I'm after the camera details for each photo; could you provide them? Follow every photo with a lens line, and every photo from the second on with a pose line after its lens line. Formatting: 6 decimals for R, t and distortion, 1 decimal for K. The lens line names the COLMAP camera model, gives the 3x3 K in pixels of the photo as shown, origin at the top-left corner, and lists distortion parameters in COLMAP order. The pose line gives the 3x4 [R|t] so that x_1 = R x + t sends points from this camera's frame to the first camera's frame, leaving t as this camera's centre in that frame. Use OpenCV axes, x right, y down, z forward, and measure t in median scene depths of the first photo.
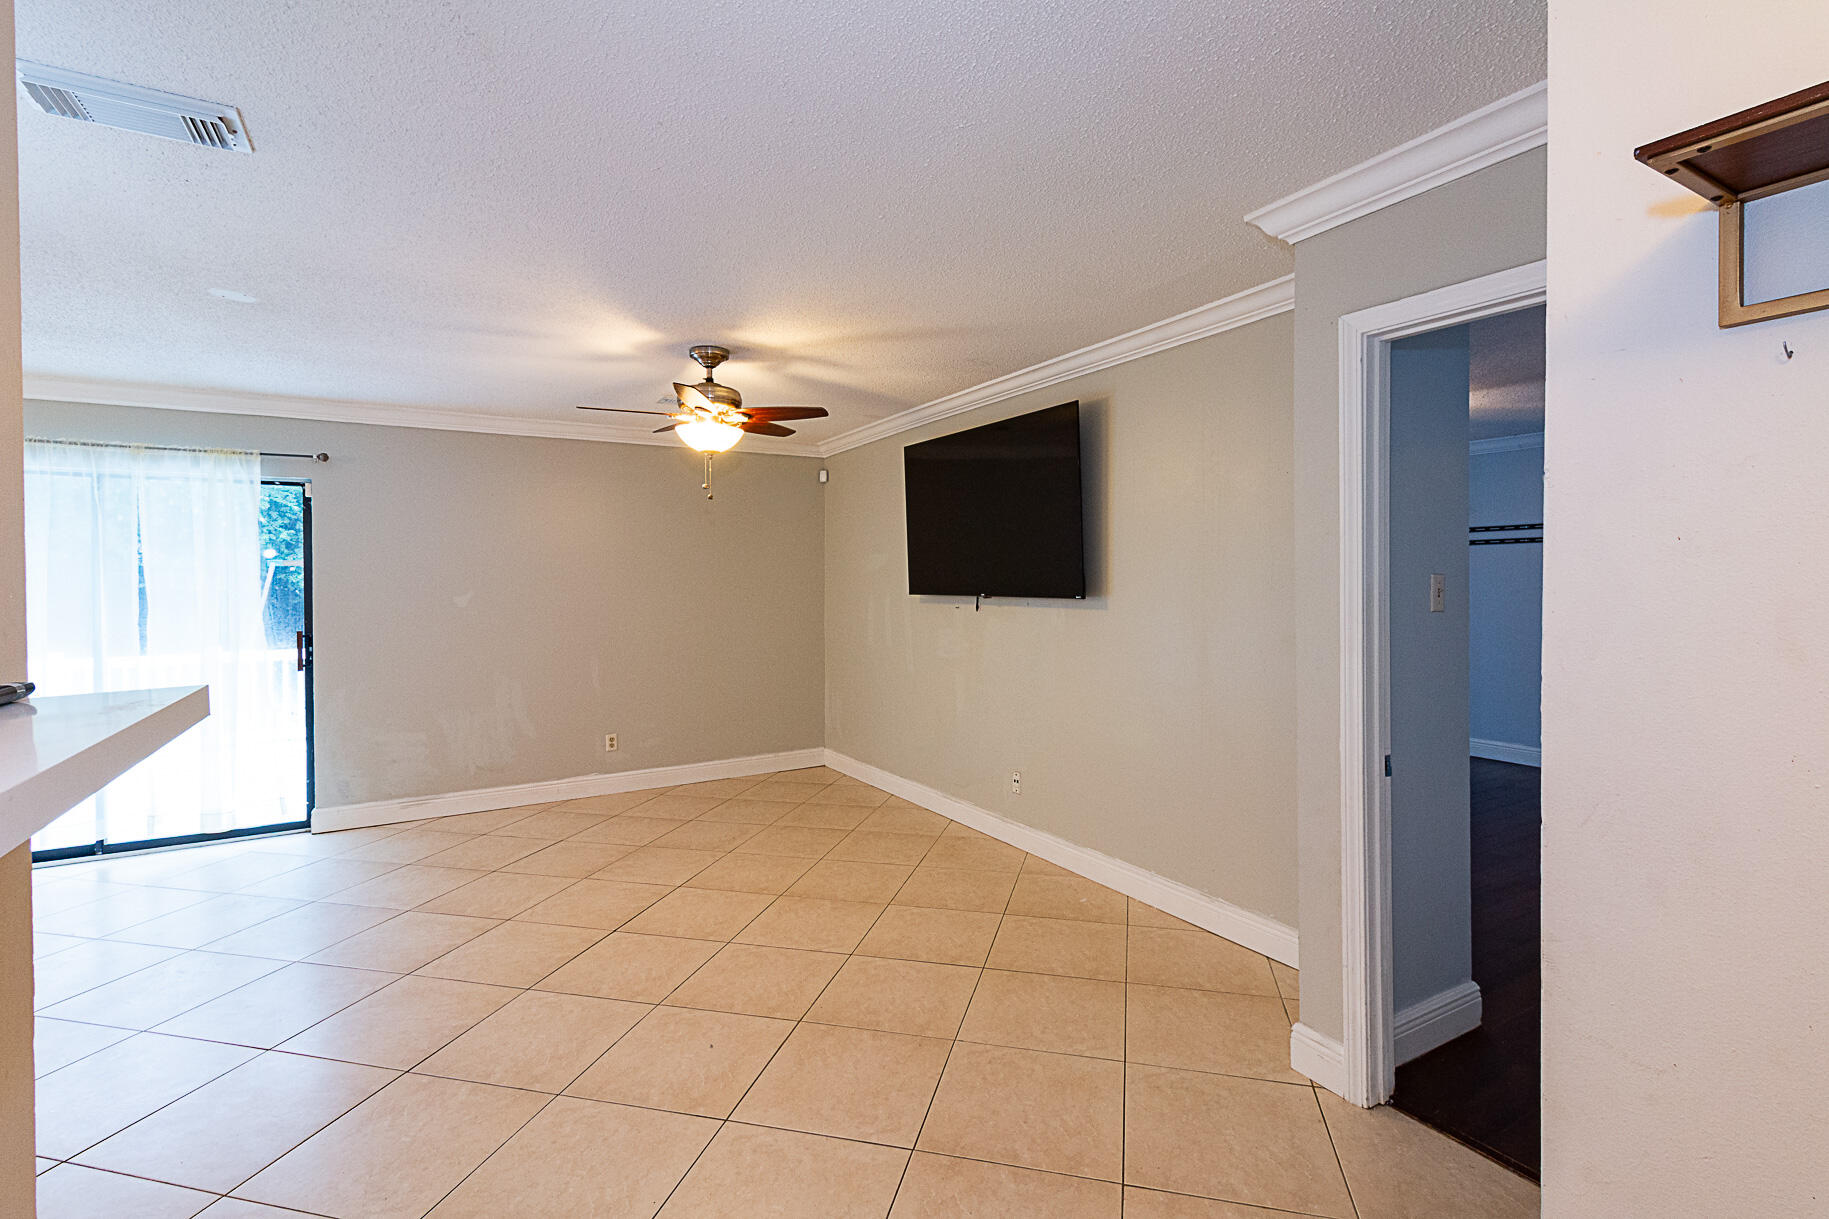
lens RADIAL K [[844.0, 0, 929.5], [0, 844.0, 590.4], [0, 0, 1]] dist [0.001208, 0.000838]
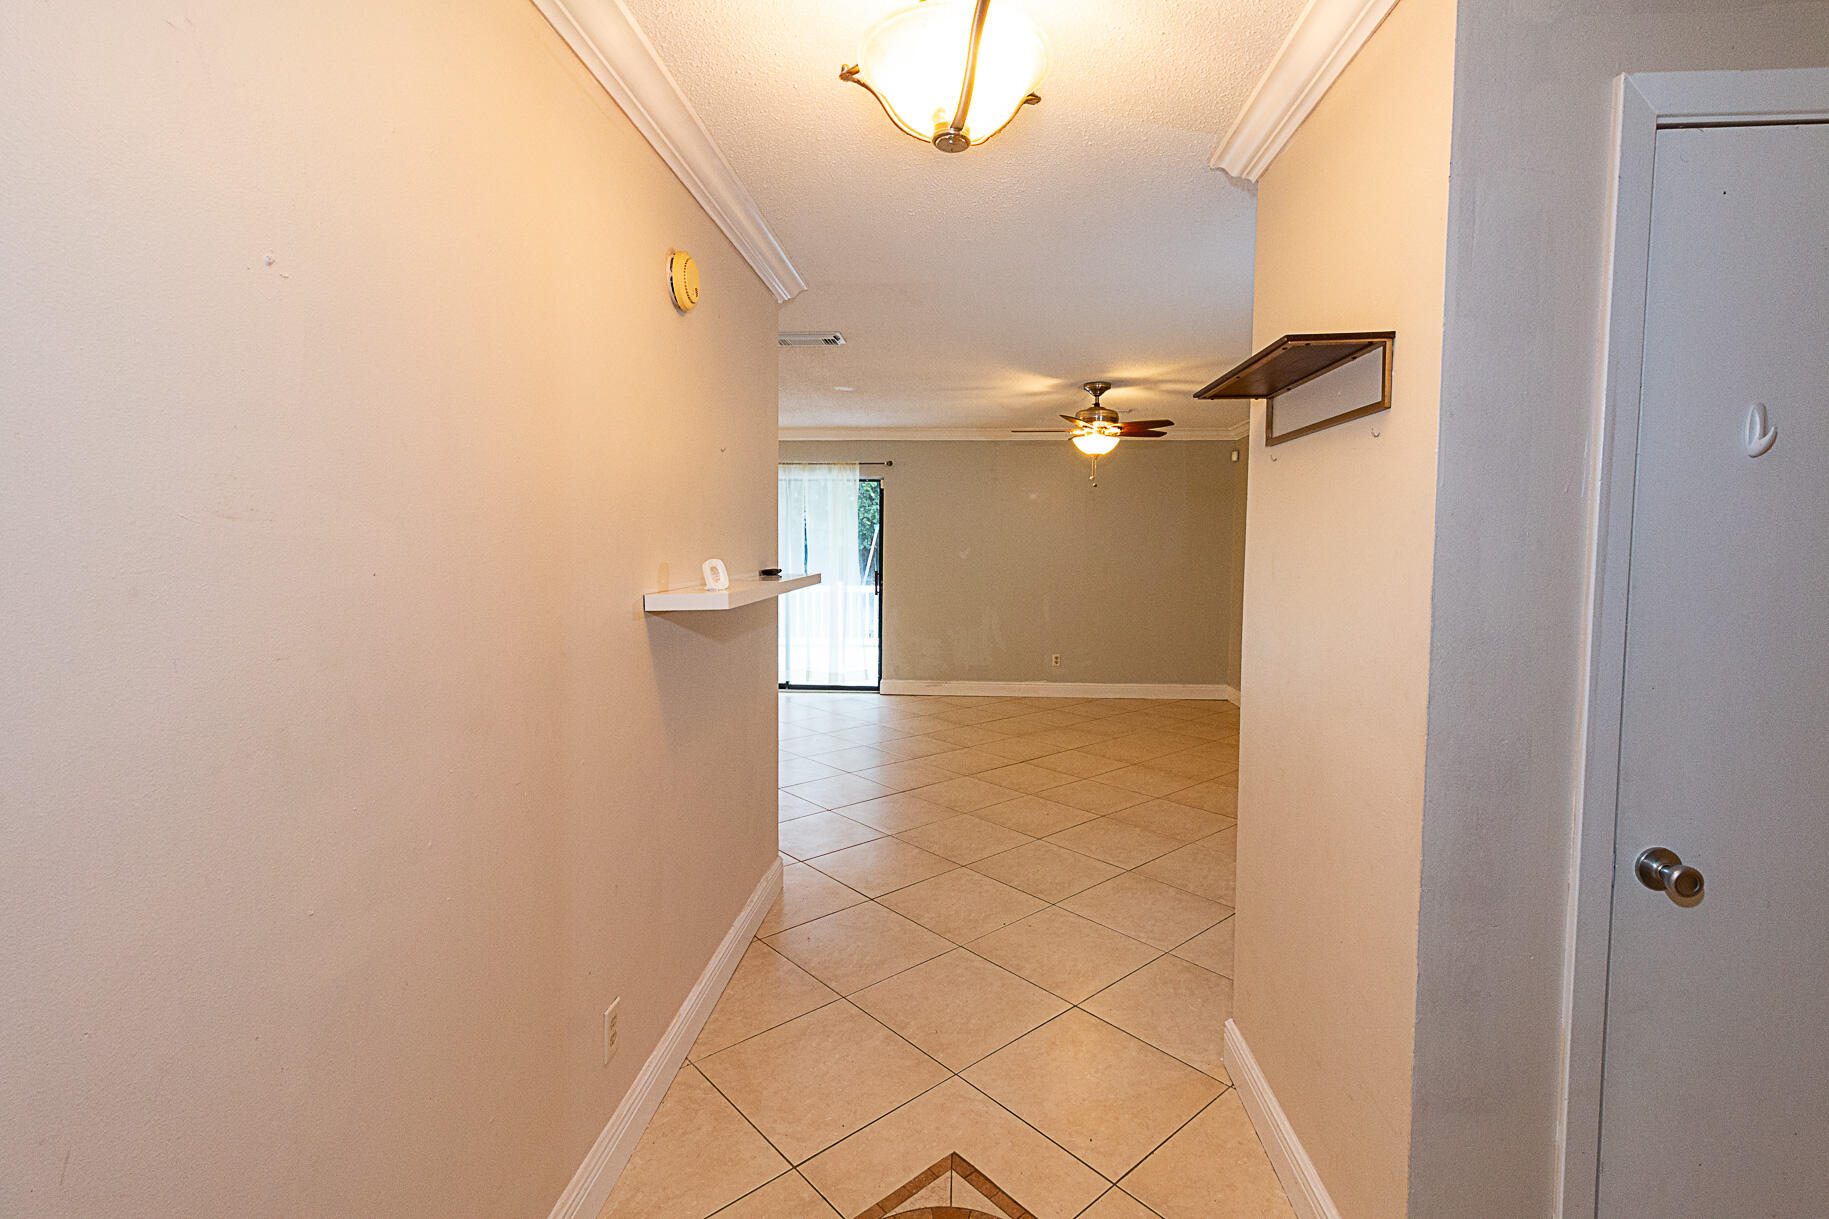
lens RADIAL K [[844.0, 0, 929.5], [0, 844.0, 590.4], [0, 0, 1]] dist [0.001208, 0.000838]
pose [[0.822949, 0.044911, -0.566337, 0.290541], [-0.020467, 0.998567, 0.049447, 0.003163], [0.567746, -0.029101, 0.822689, -0.313770]]
